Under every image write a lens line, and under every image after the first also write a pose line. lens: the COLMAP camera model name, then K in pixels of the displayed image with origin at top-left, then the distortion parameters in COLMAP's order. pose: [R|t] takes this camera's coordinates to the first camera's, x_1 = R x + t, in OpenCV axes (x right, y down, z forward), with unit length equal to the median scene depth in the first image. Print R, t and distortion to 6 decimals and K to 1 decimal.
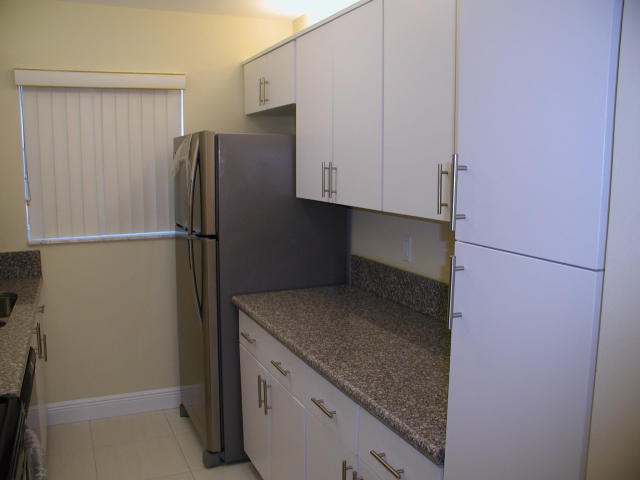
lens RADIAL K [[594.0, 0, 318.1], [0, 594.0, 245.2], [0, 0, 1]] dist [-0.224359, 0.261181]
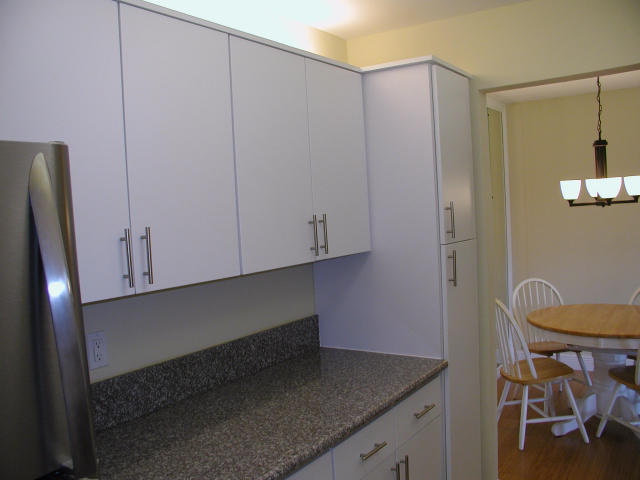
lens RADIAL K [[594.0, 0, 318.1], [0, 594.0, 245.2], [0, 0, 1]] dist [-0.224359, 0.261181]
pose [[-0.537827, -0.021123, 0.842791, -0.643376], [0.172959, 0.975657, 0.134826, -0.184894], [-0.825123, 0.218281, -0.521081, 1.258376]]
